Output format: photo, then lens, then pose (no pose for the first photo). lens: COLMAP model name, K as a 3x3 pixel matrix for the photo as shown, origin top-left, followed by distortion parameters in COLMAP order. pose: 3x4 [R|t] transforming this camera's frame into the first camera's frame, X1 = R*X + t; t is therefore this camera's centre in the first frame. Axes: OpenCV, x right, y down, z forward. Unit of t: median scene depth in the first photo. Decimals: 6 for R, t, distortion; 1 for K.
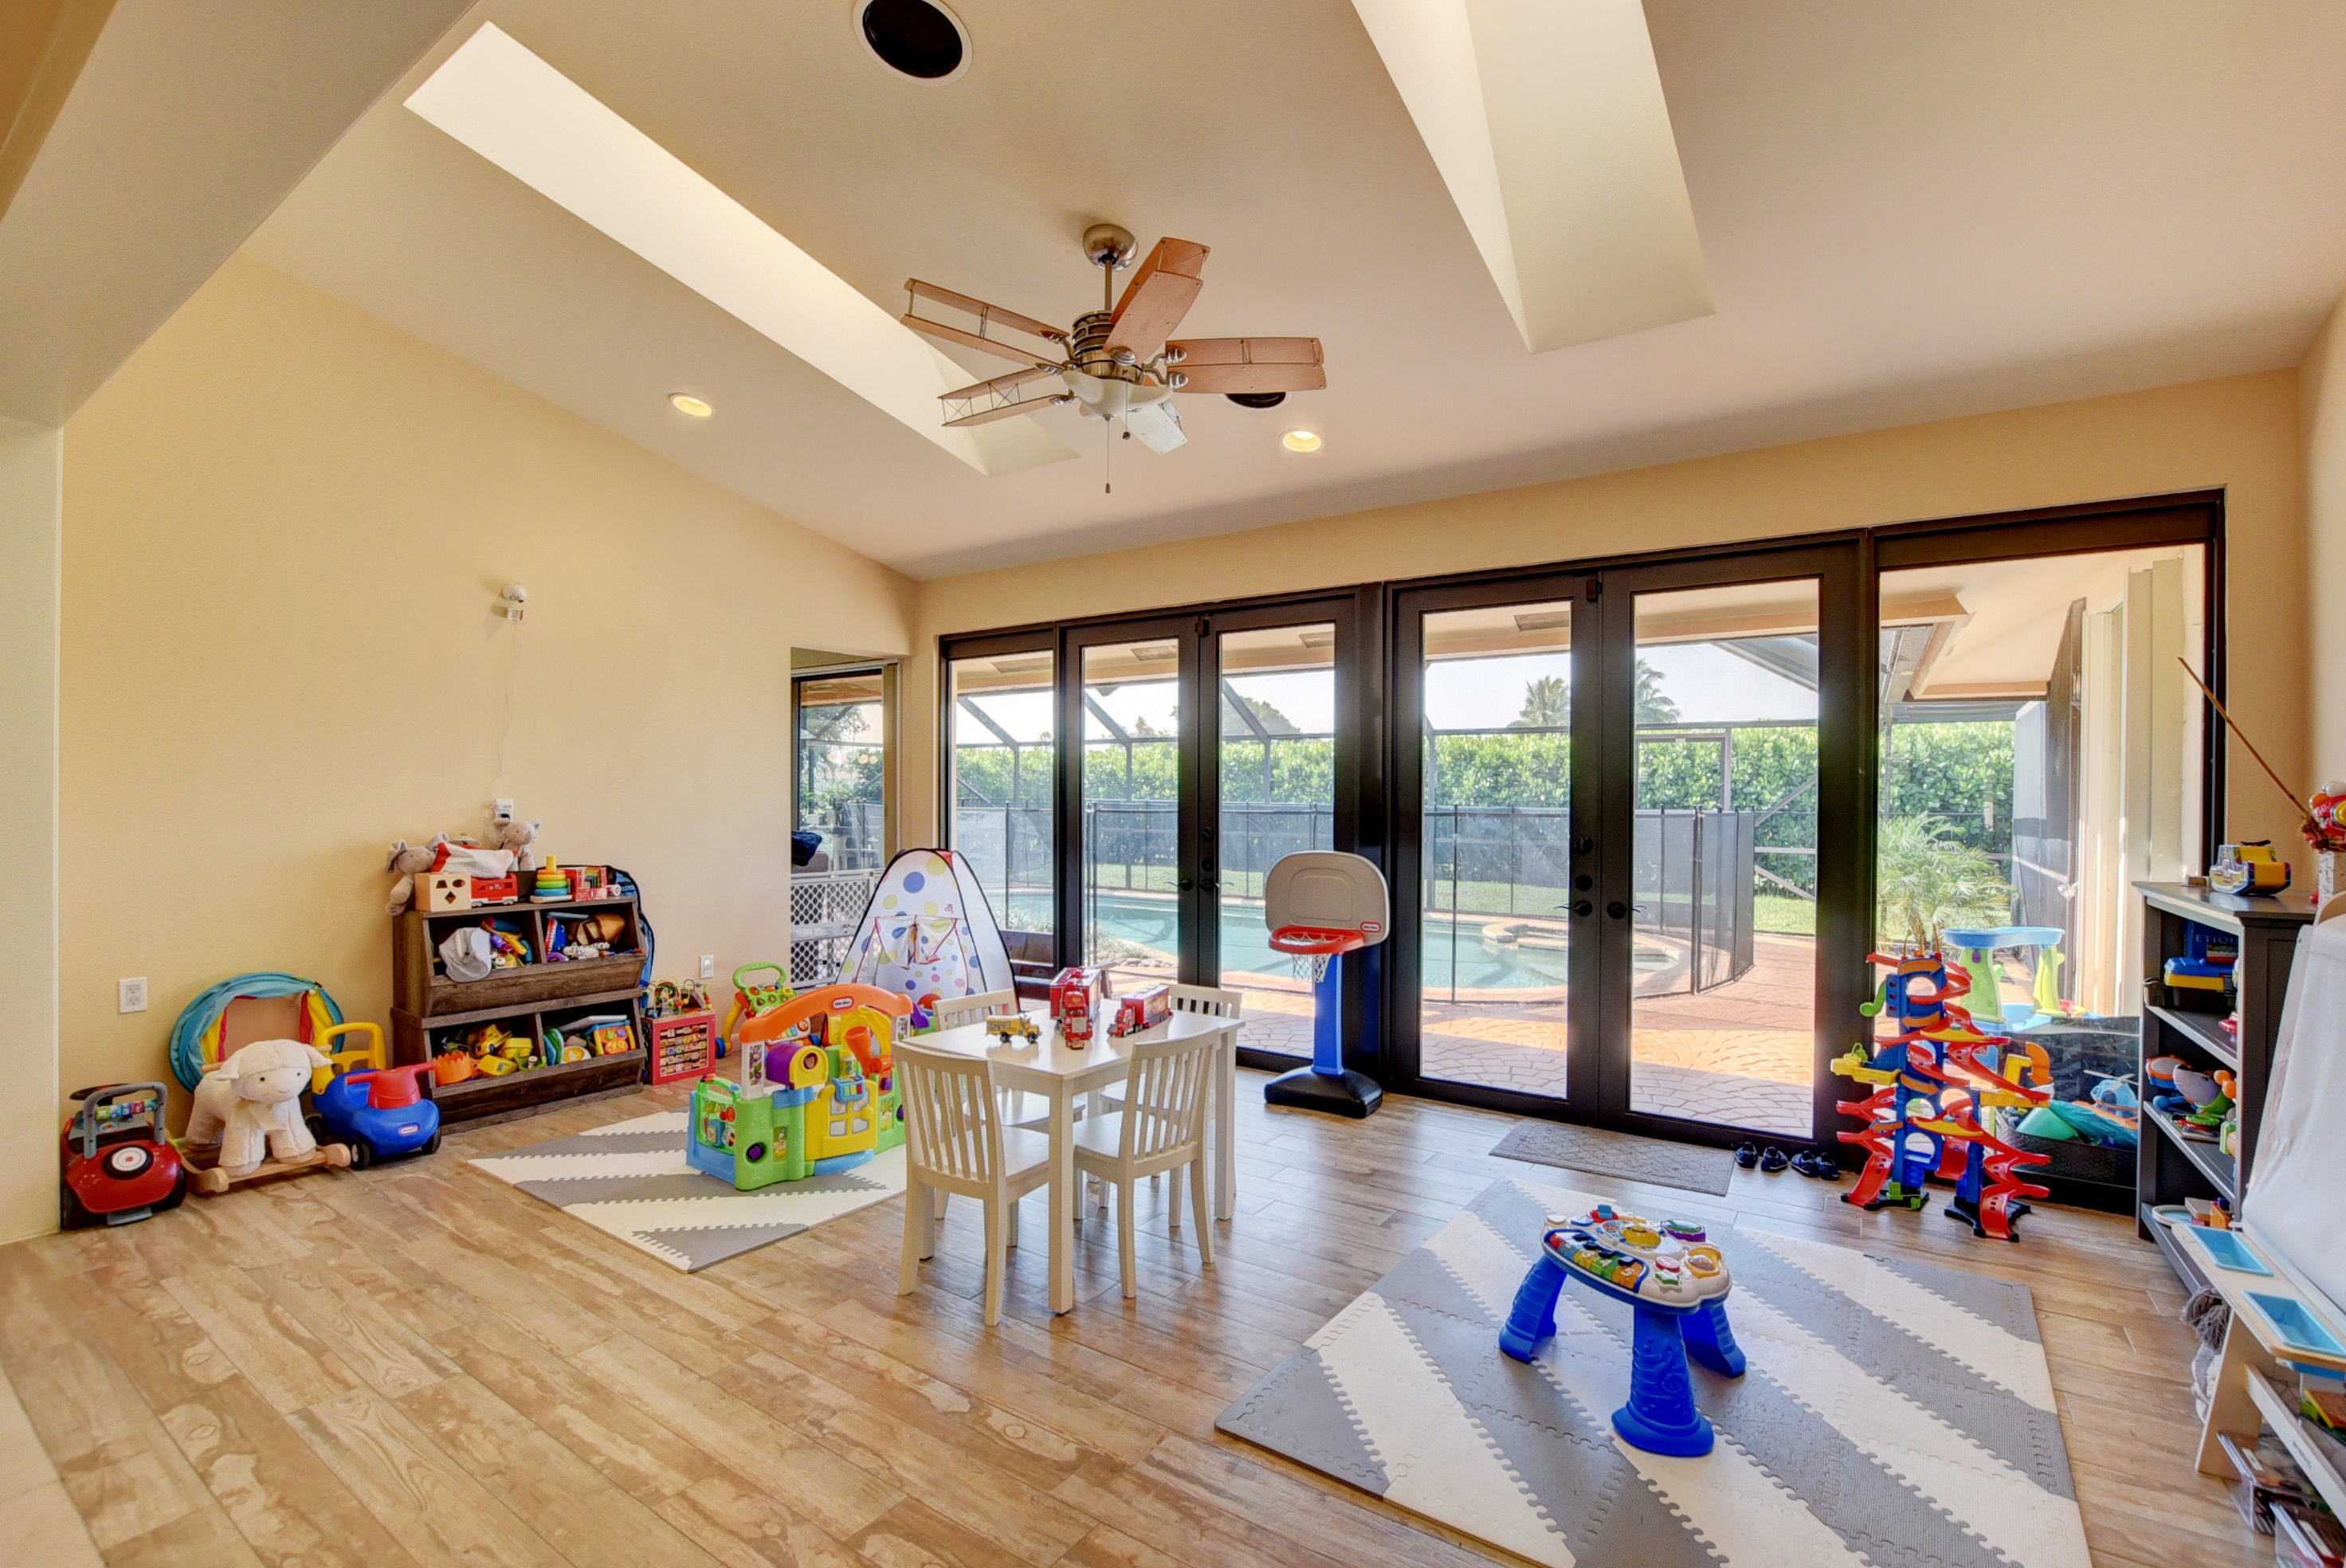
lens RADIAL K [[1038.7, 0, 1179.9], [0, 1038.7, 801.9], [0, 0, 1]] dist [-0.032057, 0.003614]
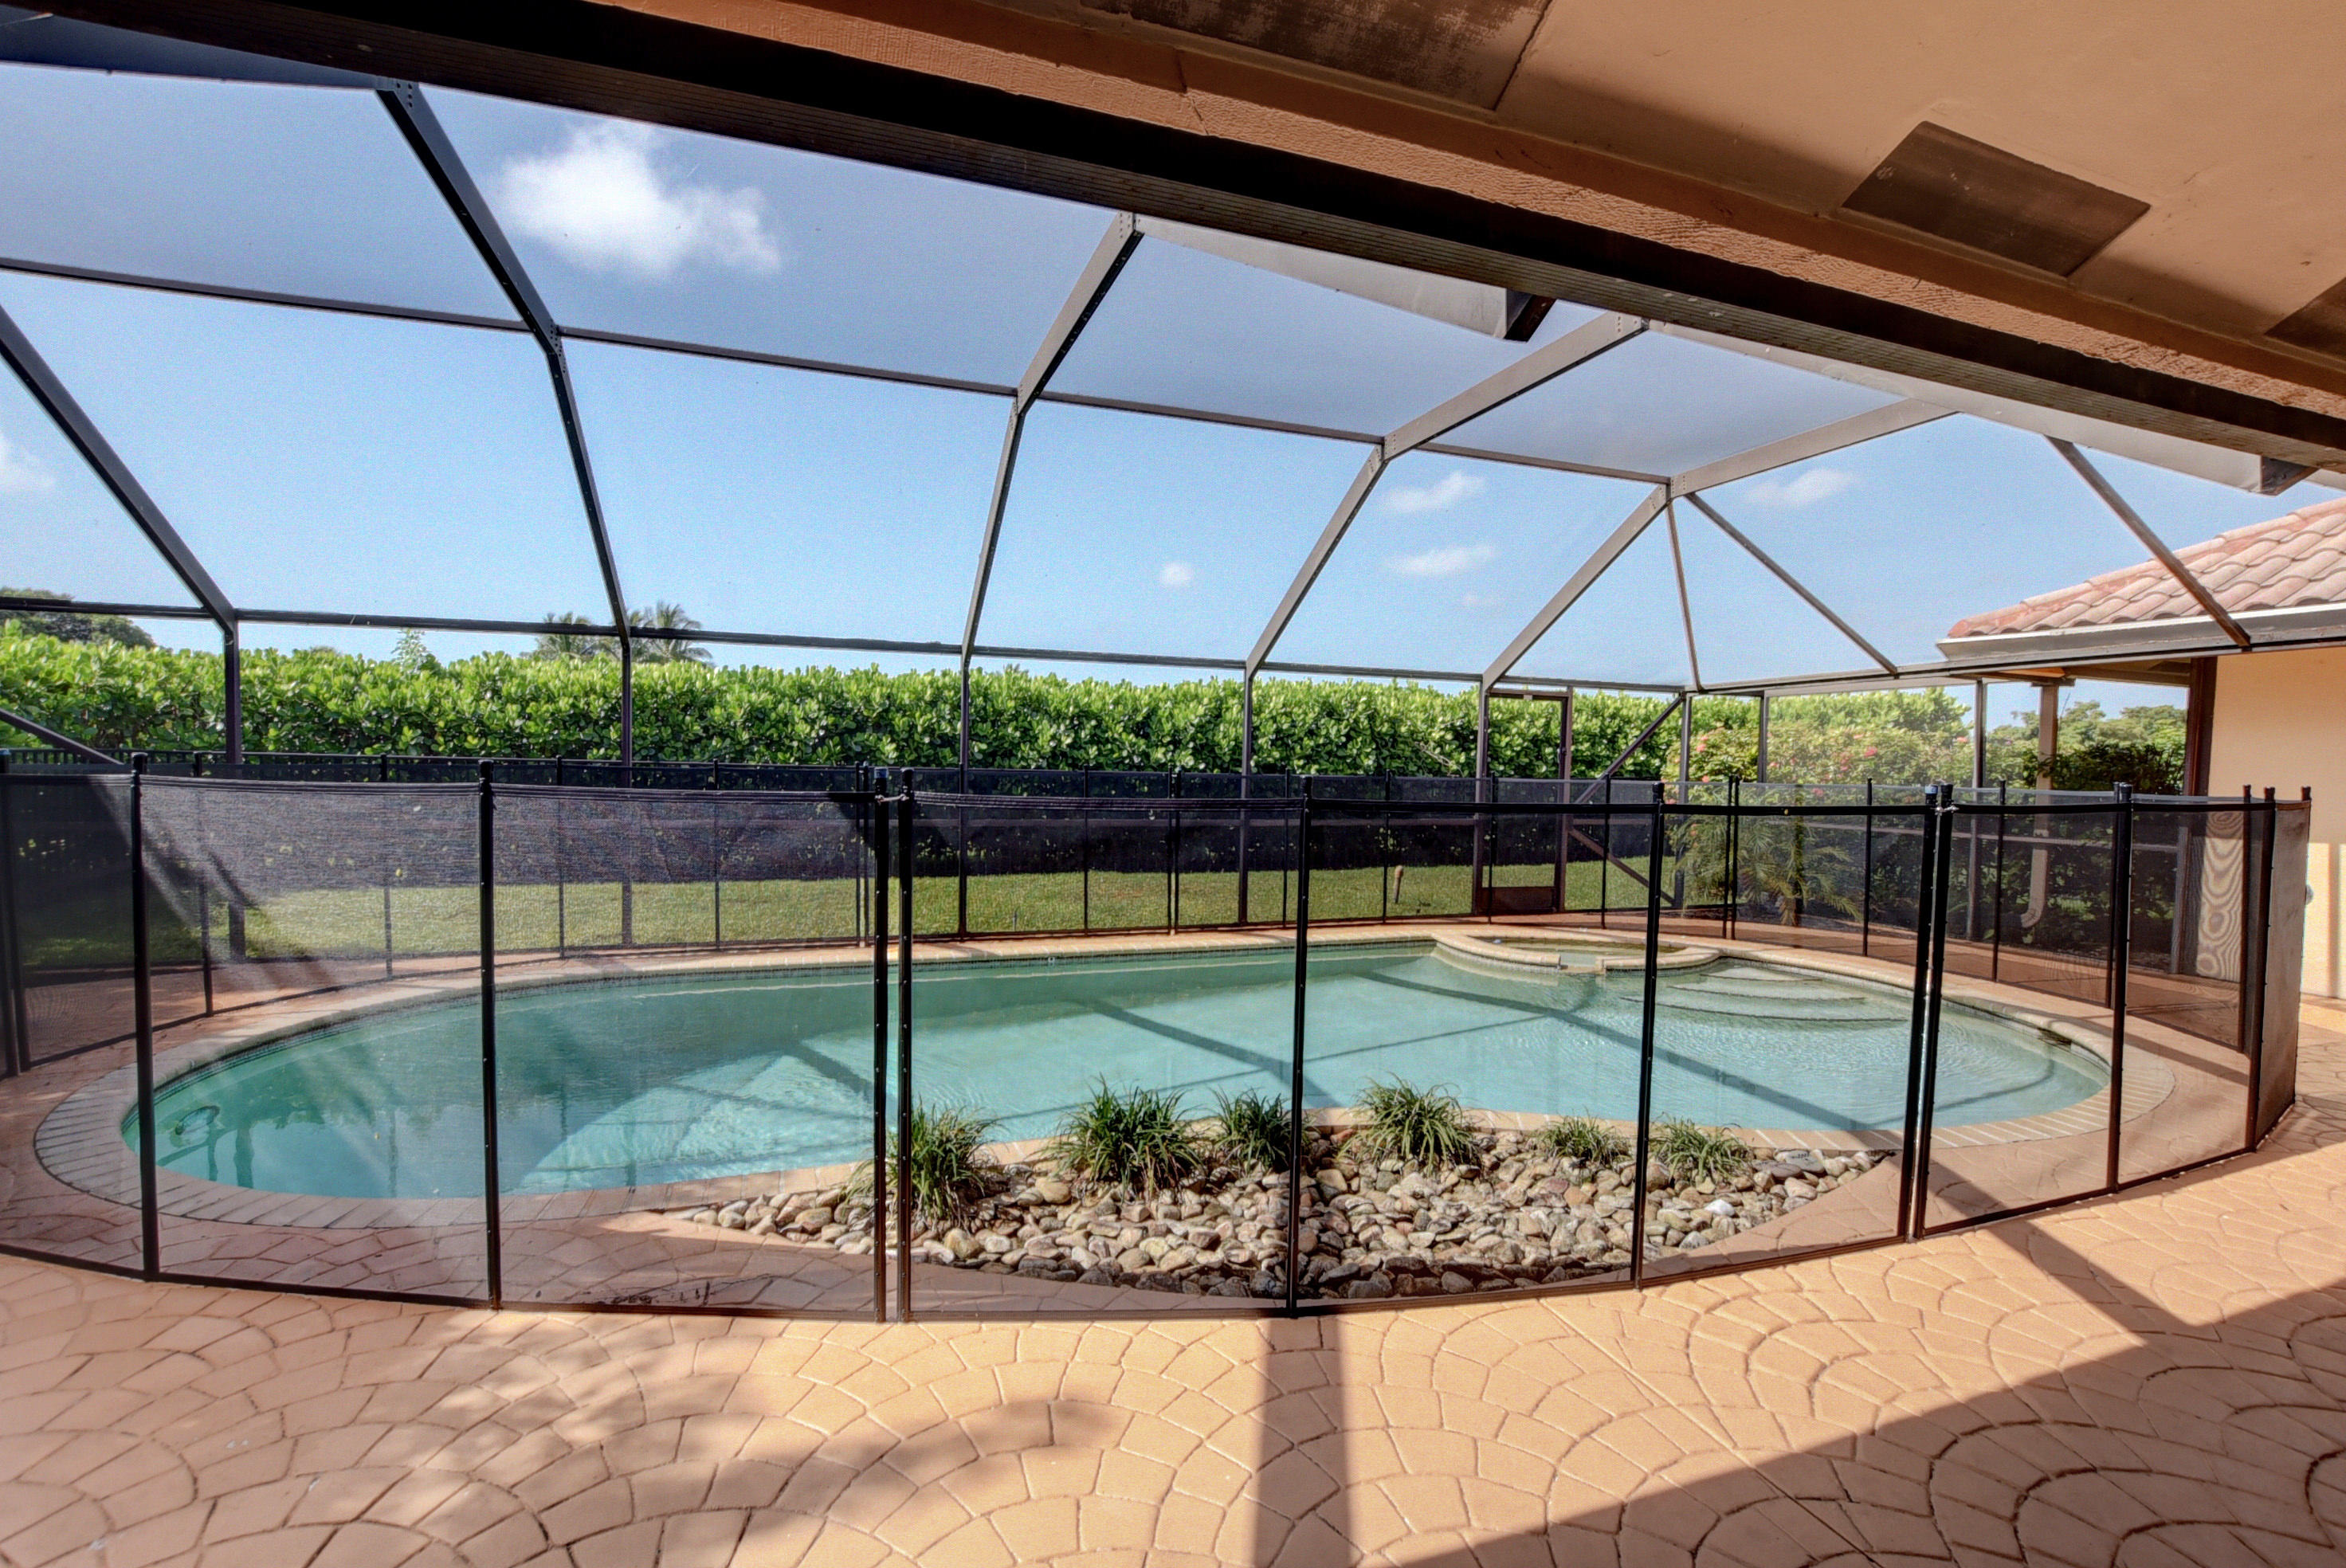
lens RADIAL K [[1043.7, 0, 1173.0], [0, 1043.7, 784.0], [0, 0, 1]] dist [-0.015519, 0.000244]
pose [[0.611748, -0.011377, 0.790971, -0.720760], [-0.010645, 0.999688, 0.022613, -0.009192], [-0.790981, -0.022253, 0.611435, 1.347242]]
